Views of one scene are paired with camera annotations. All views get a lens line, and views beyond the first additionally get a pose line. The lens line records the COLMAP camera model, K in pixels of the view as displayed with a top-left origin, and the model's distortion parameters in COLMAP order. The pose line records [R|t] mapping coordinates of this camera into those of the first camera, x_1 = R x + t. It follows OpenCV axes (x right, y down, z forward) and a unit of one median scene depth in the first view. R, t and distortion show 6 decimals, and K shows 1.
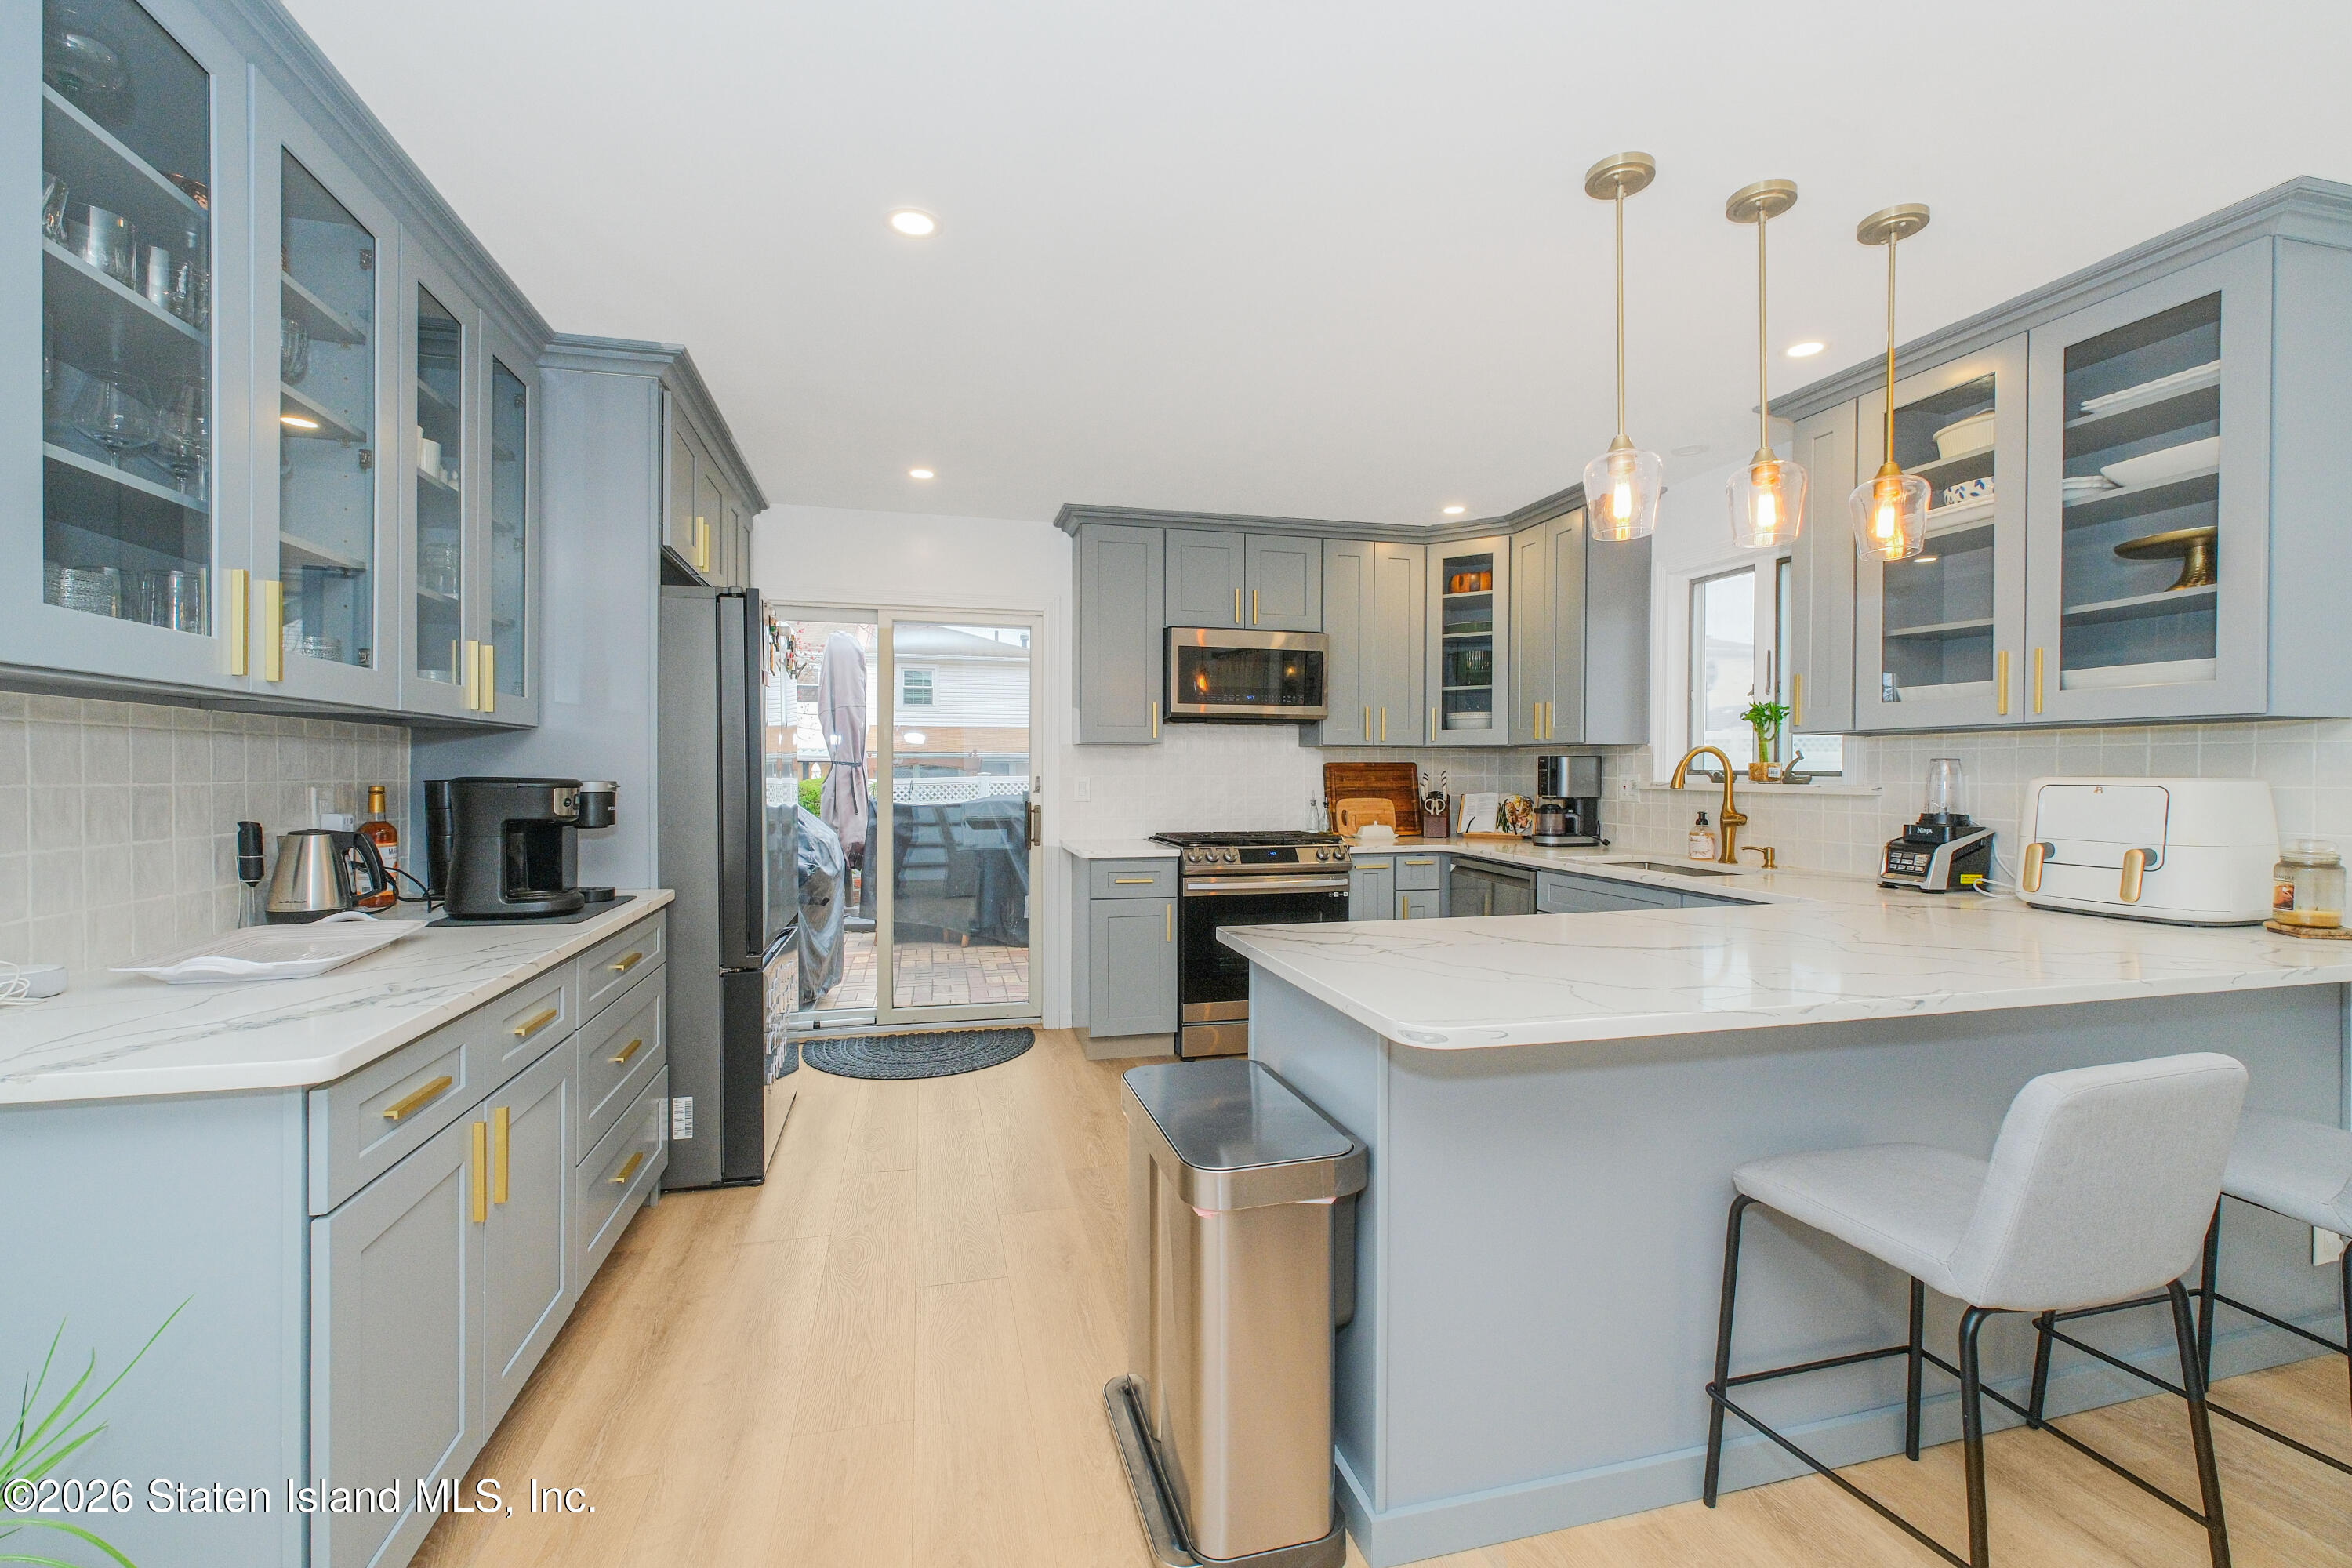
lens RADIAL K [[995.4, 0, 1119.2], [0, 995.4, 775.0], [0, 0, 1]] dist [-0.003102, -0.000506]
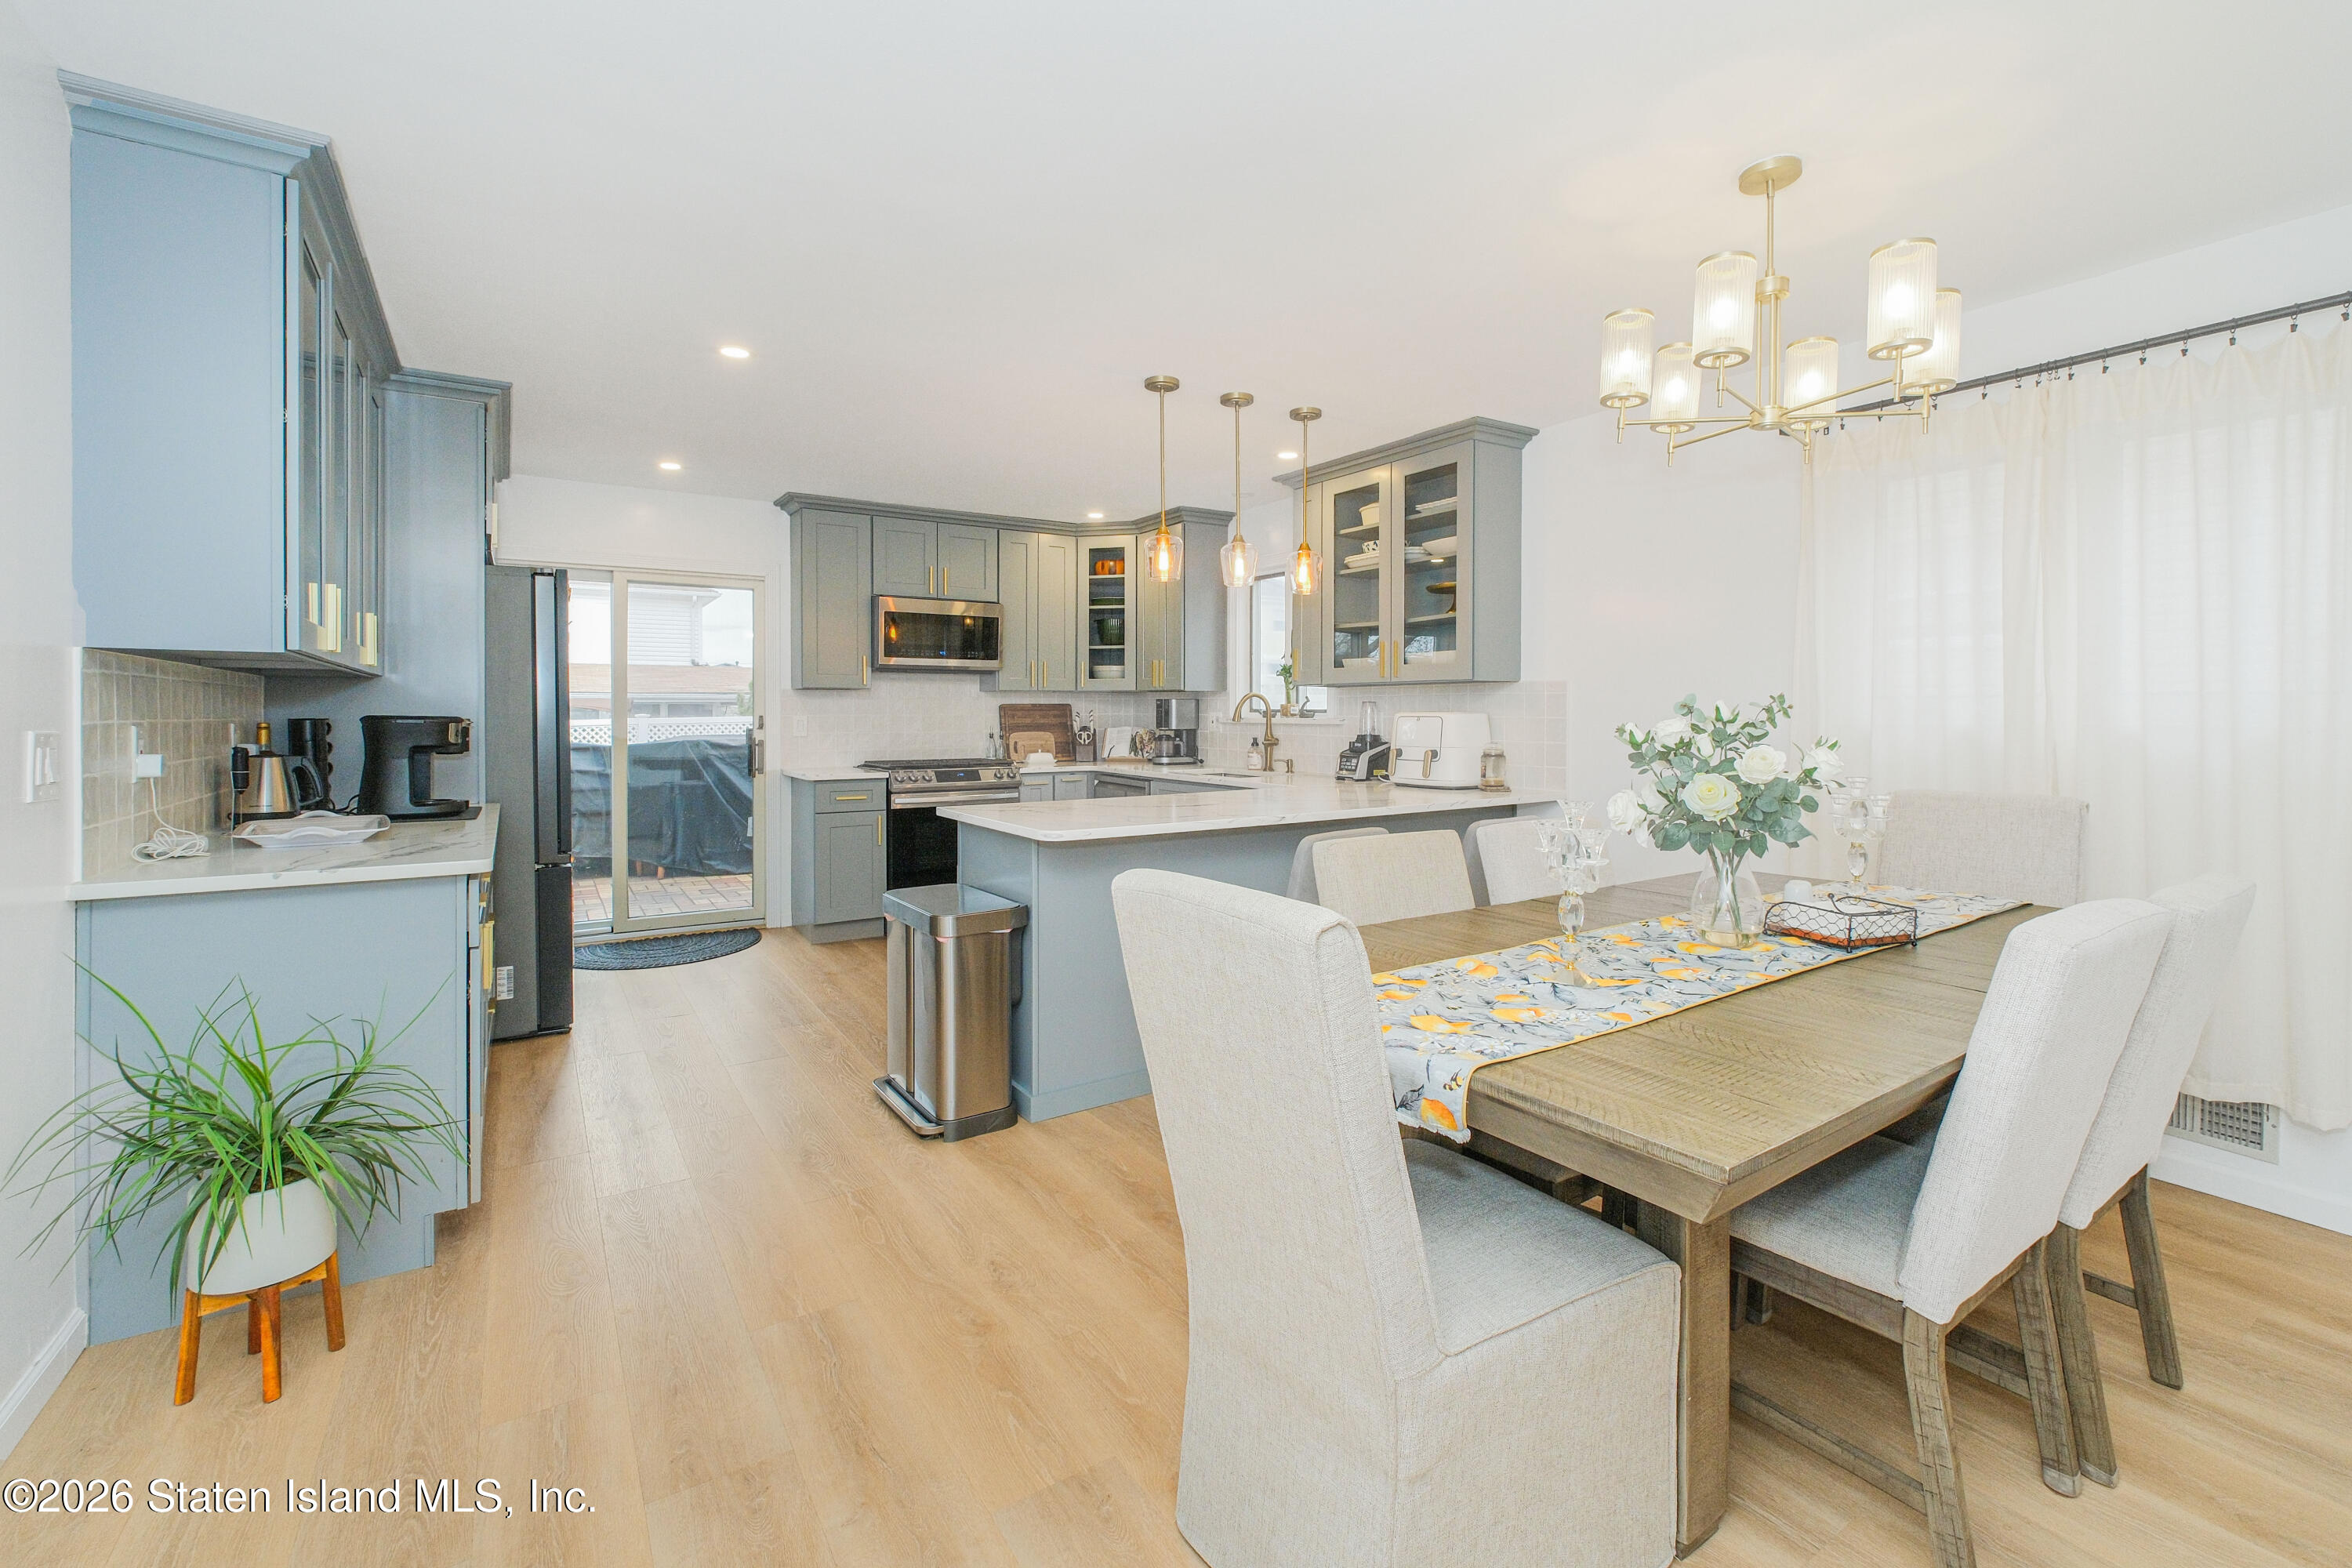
lens RADIAL K [[1012.1, 0, 1166.0], [0, 1012.1, 714.9], [0, 0, 1]] dist [-0.000375, 0.000050]
pose [[0.932828, -0.004152, 0.360299, -0.072444], [0.004554, 0.999990, -0.000268, 0.003388], [-0.360294, 0.001891, 0.932837, -0.330646]]
